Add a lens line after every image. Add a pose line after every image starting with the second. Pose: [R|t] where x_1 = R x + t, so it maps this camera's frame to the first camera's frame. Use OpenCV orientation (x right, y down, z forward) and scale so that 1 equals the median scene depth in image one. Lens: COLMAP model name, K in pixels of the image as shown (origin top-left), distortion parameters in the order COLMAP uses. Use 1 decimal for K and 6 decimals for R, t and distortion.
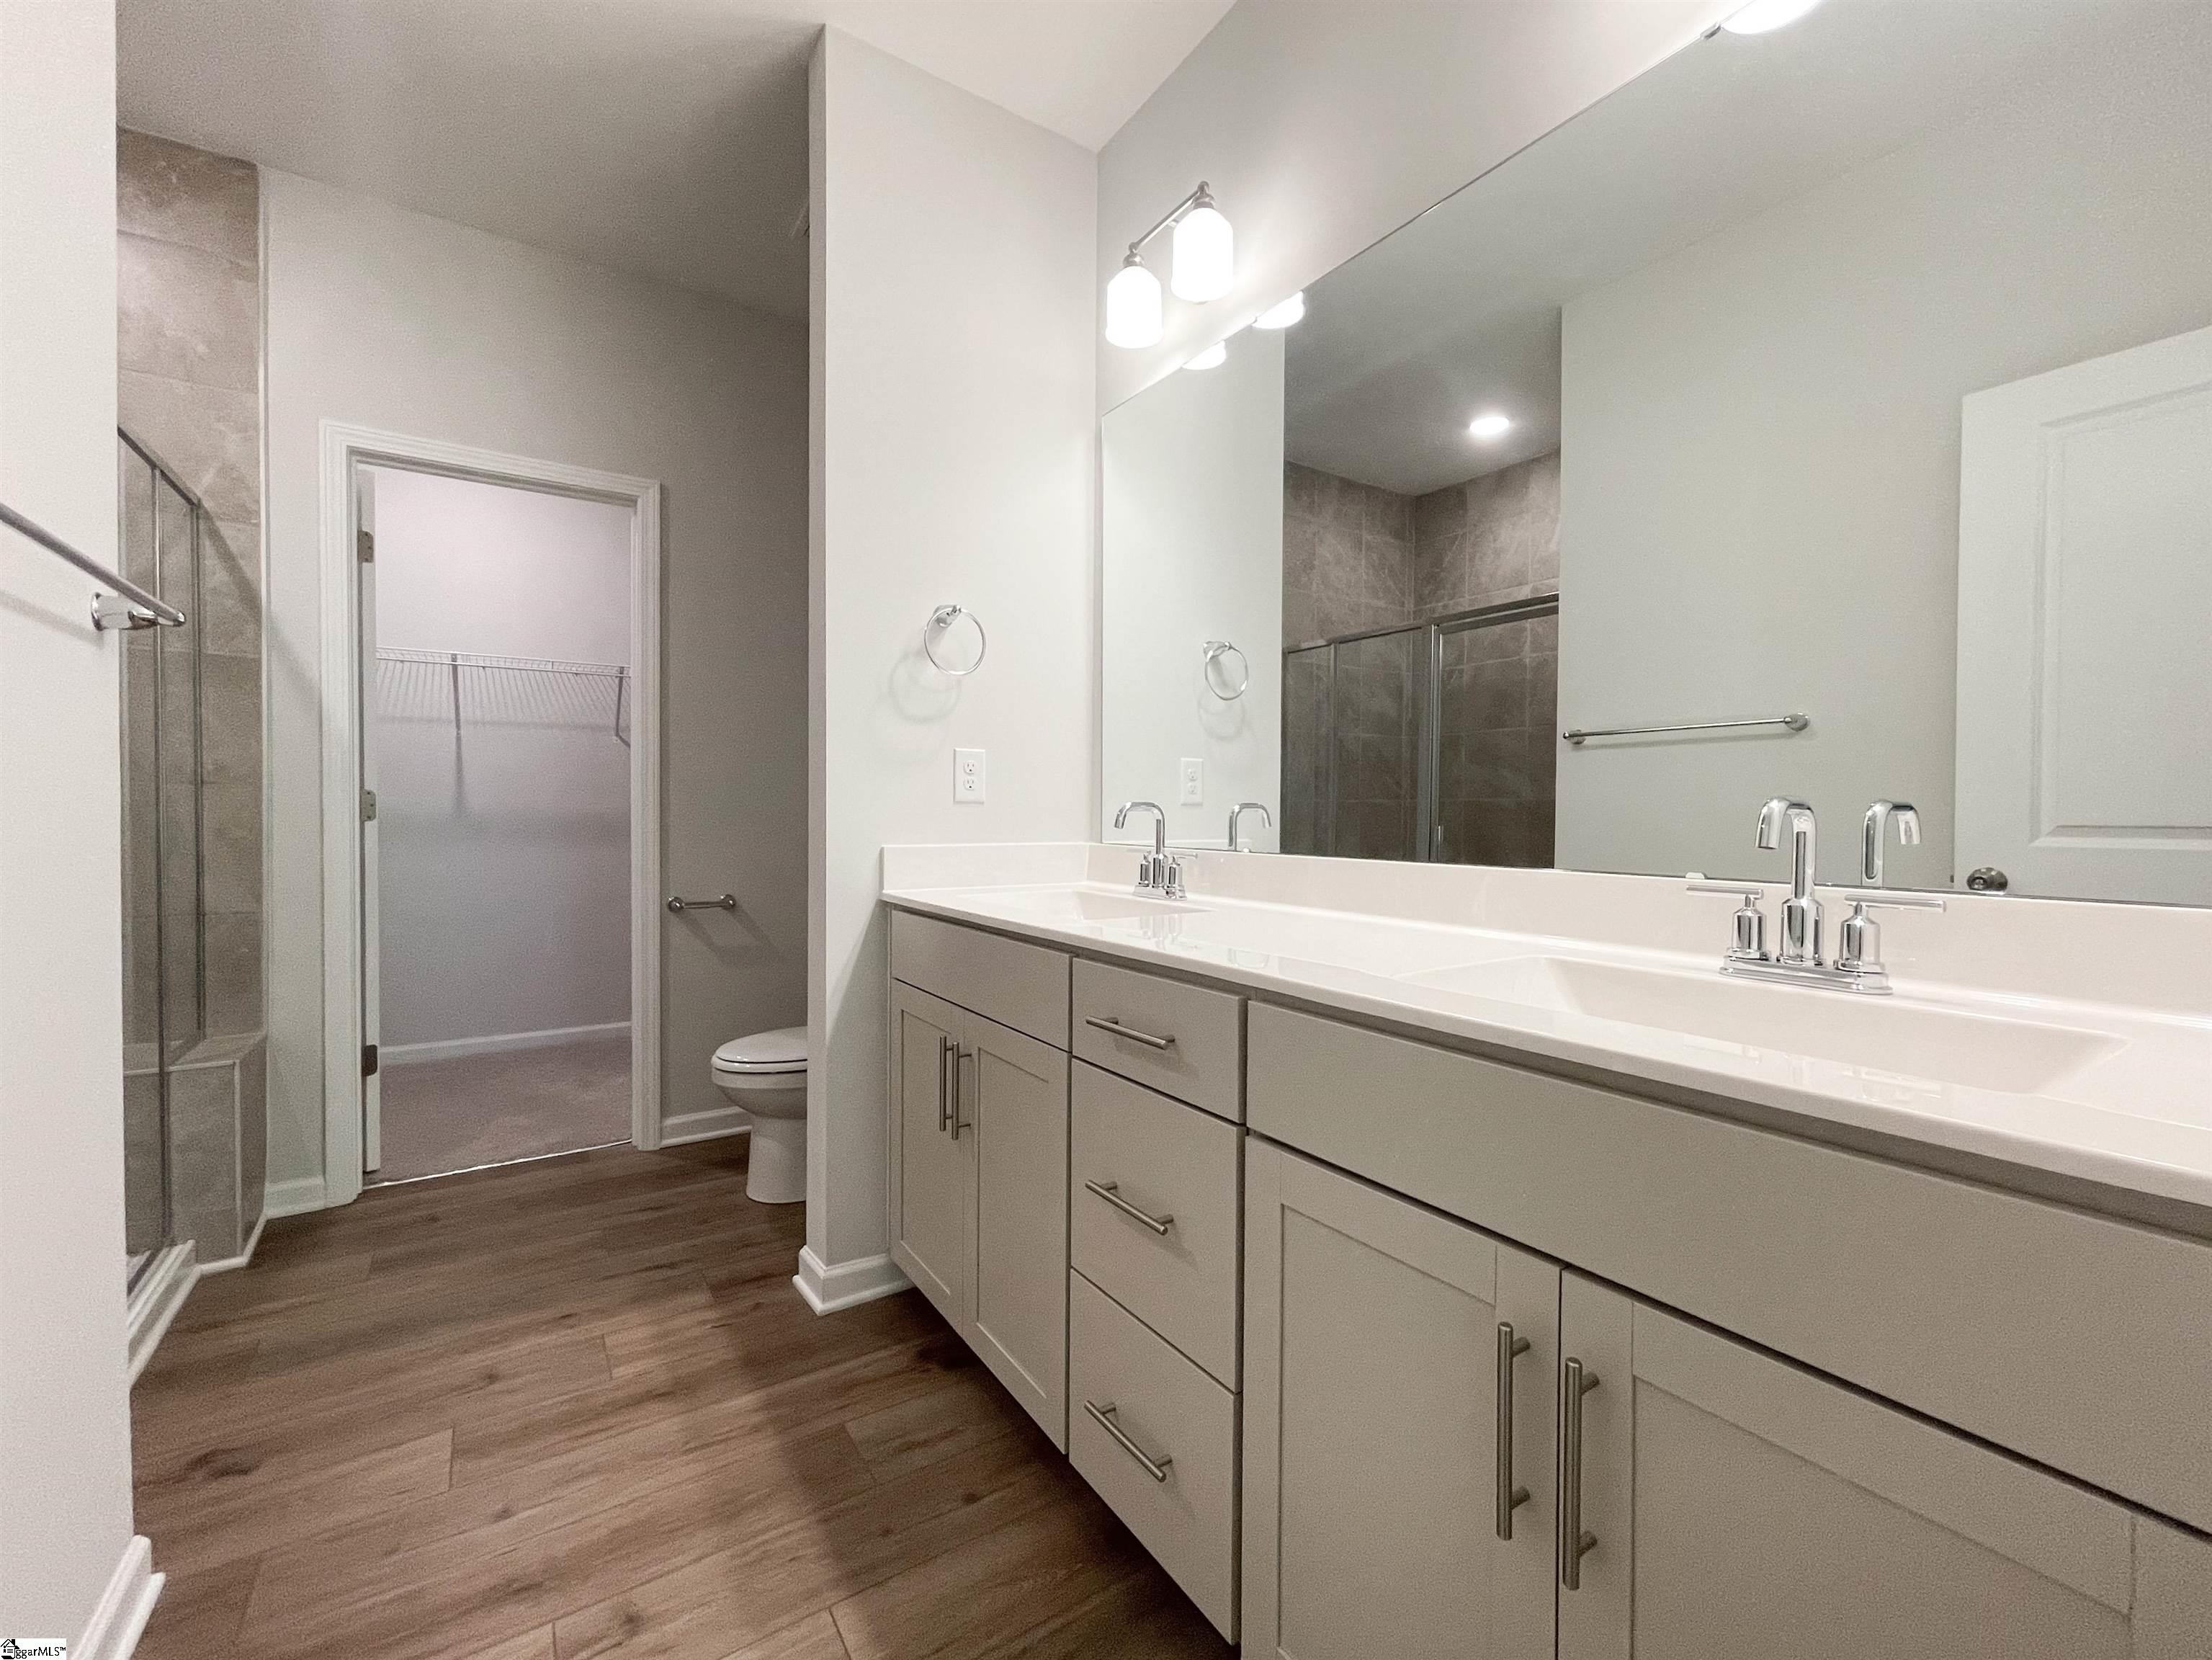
lens RADIAL K [[923.8, 0, 1106.0], [0, 923.8, 830.0], [0, 0, 1]] dist [0.000607, 0.000486]
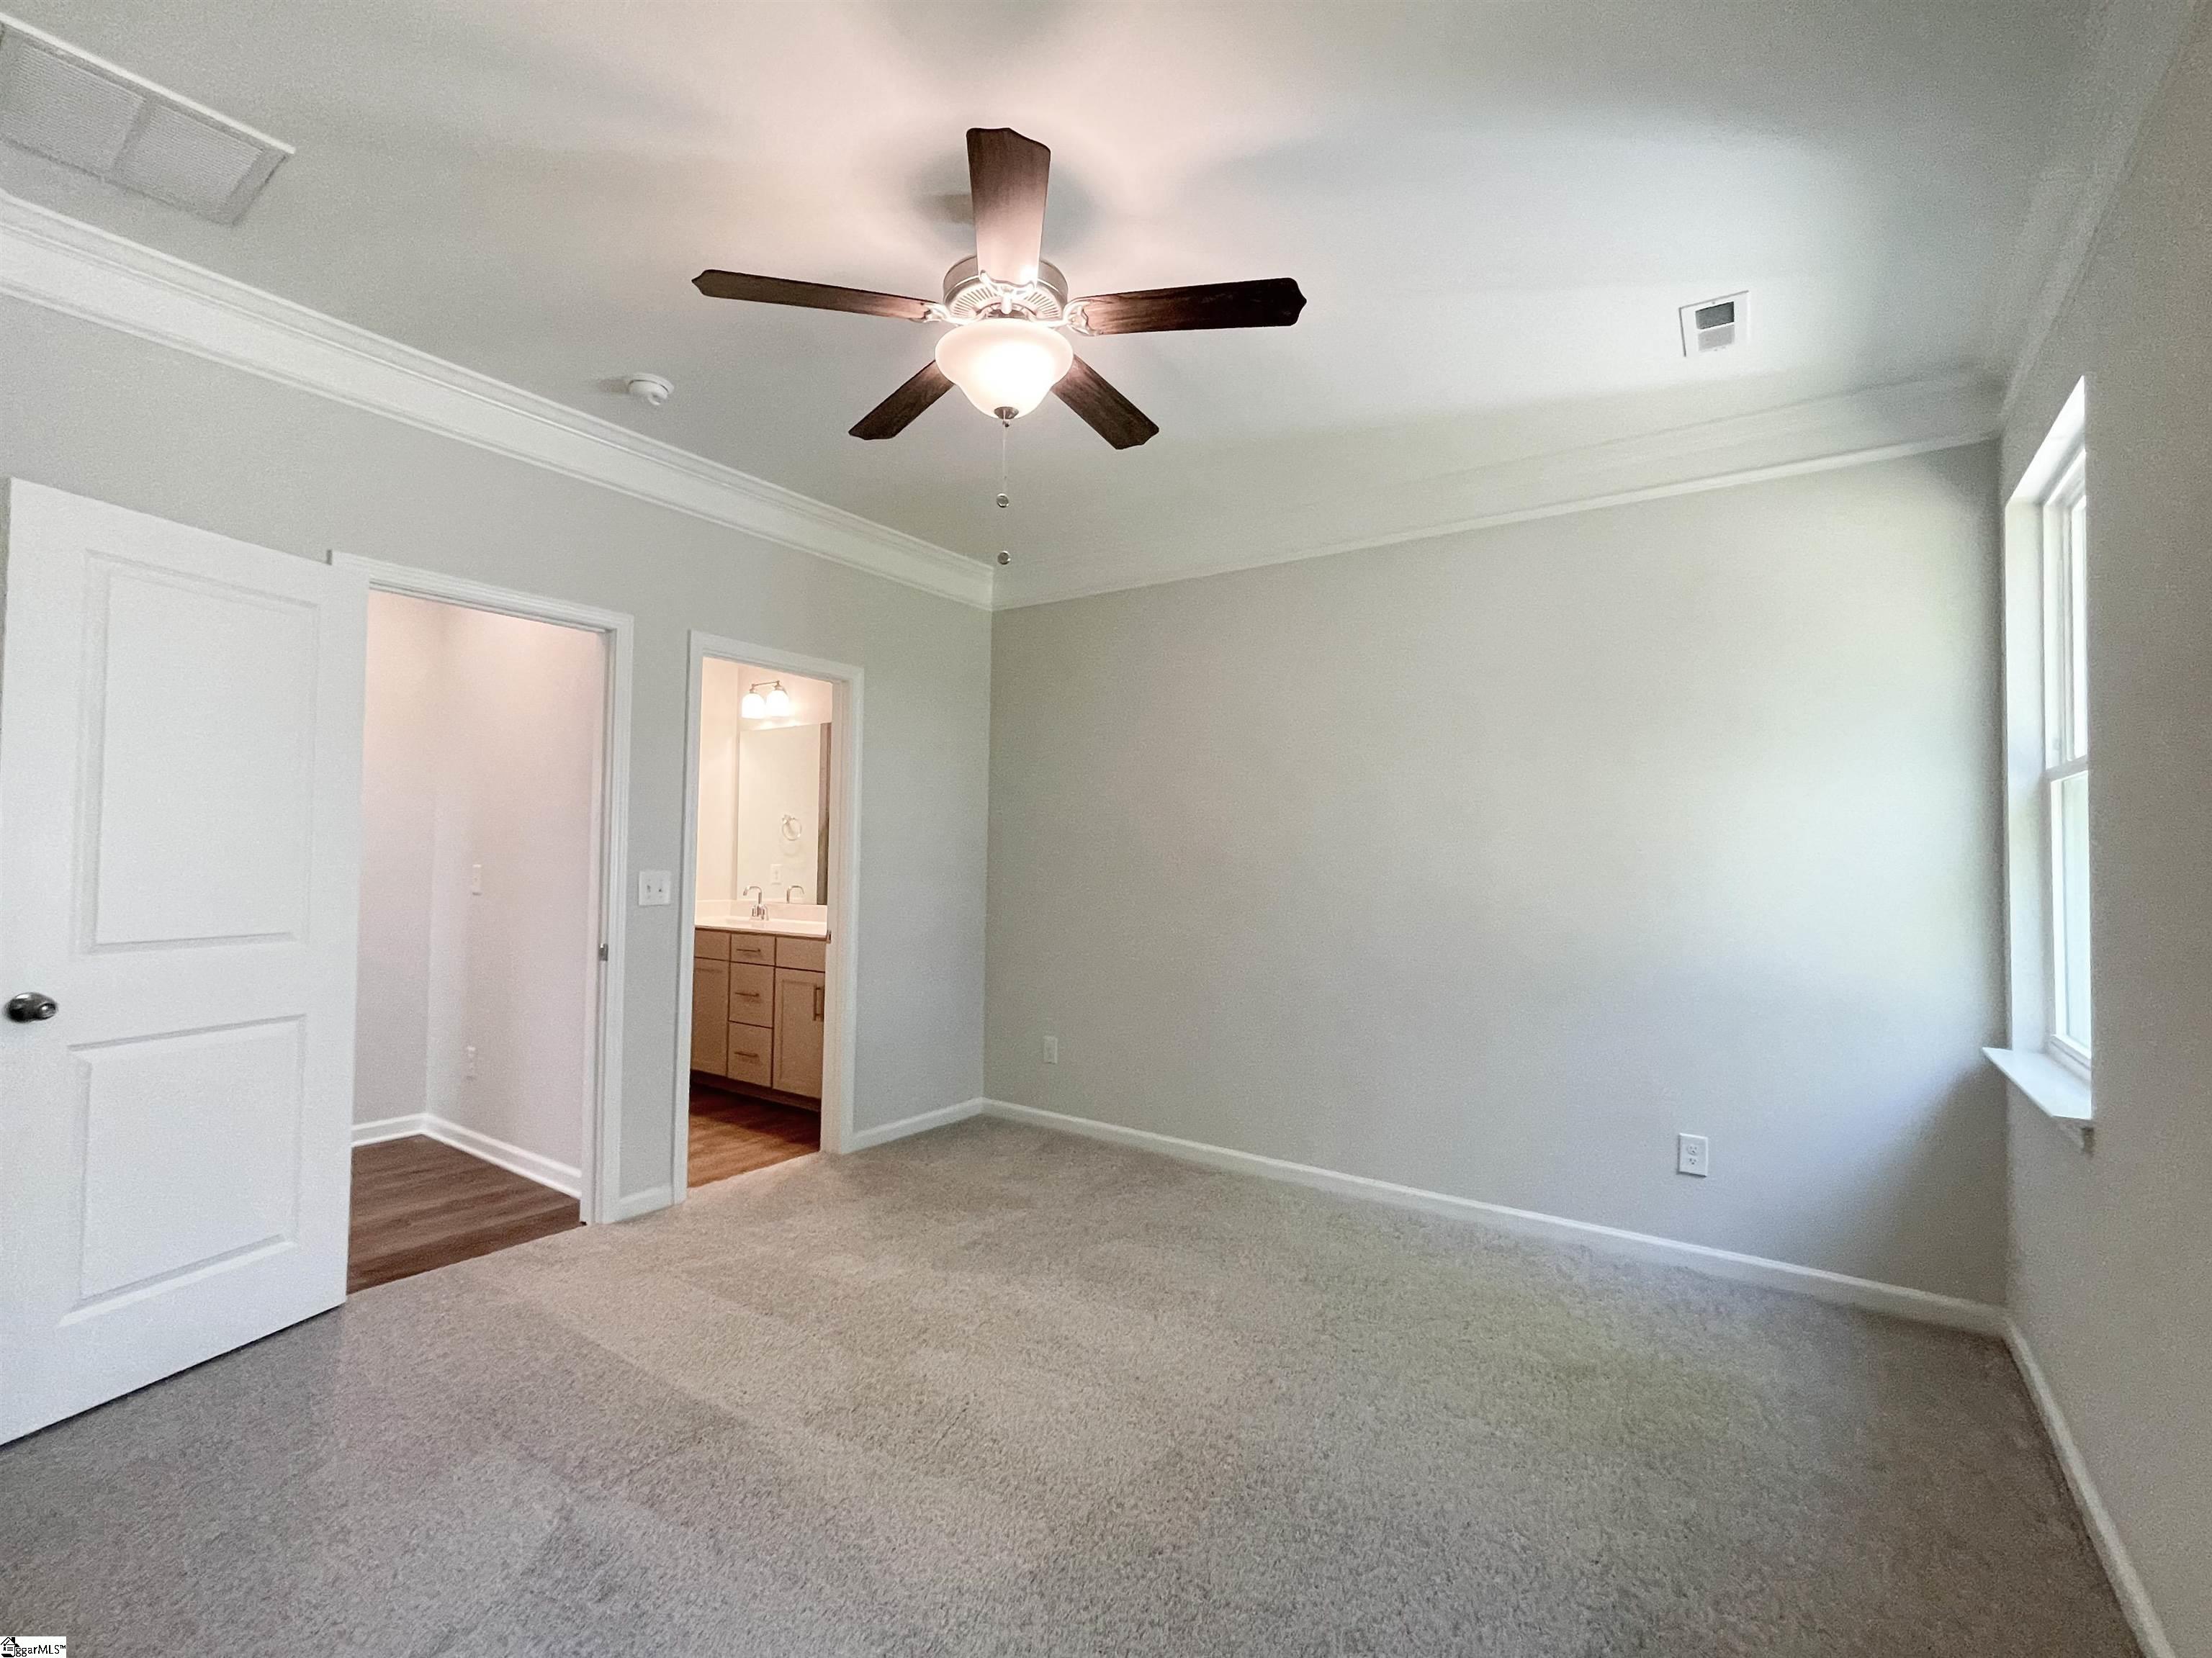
lens RADIAL K [[923.6, 0, 1106.0], [0, 923.6, 829.0], [0, 0, 1]] dist [0.000607, 0.000486]
pose [[0.922373, 0.018307, 0.385868, -0.089849], [0.003282, 0.998469, -0.055216, -0.070744], [-0.386288, 0.052196, 0.920900, -3.066901]]
